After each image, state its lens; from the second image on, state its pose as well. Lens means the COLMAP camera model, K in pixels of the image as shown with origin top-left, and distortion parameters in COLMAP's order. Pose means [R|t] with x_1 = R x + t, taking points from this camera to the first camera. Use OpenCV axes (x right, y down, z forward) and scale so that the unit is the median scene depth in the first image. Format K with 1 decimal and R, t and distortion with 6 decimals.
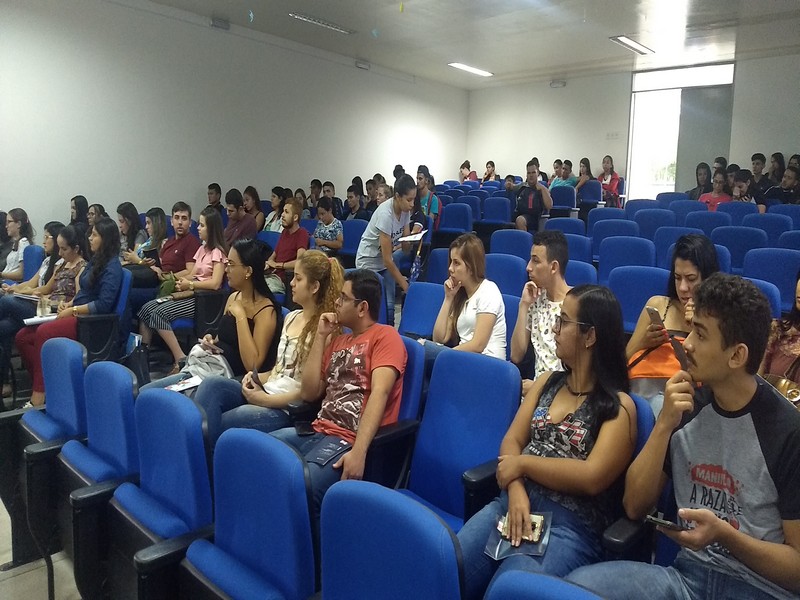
lens RADIAL K [[633.4, 0, 389.3], [0, 633.4, 285.9], [0, 0, 1]] dist [0.248201, -0.449427]
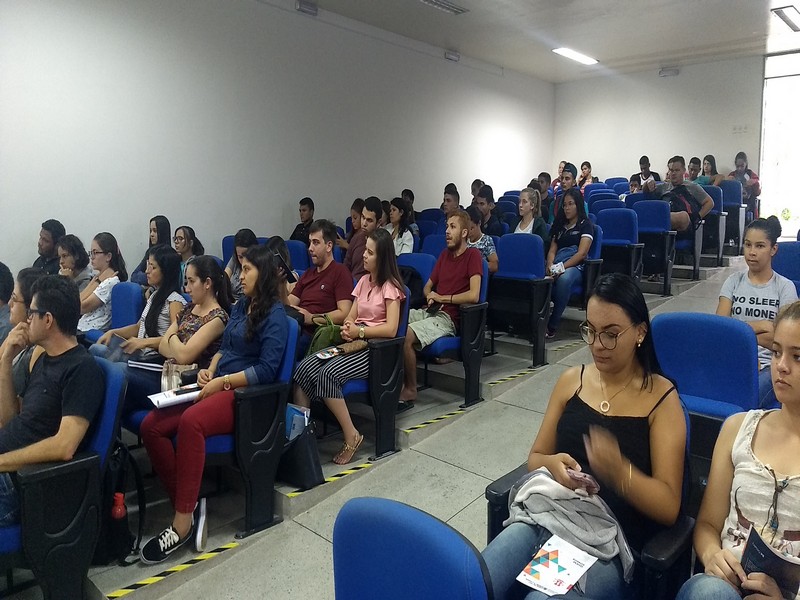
lens RADIAL K [[635.2, 0, 400.9], [0, 635.2, 273.9], [0, 0, 1]] dist [0.285484, -0.377506]
pose [[0.999215, -0.027249, 0.028762, -0.192575], [0.028151, 0.999109, -0.031460, -0.030841], [-0.027879, 0.032245, 0.999091, 0.182935]]
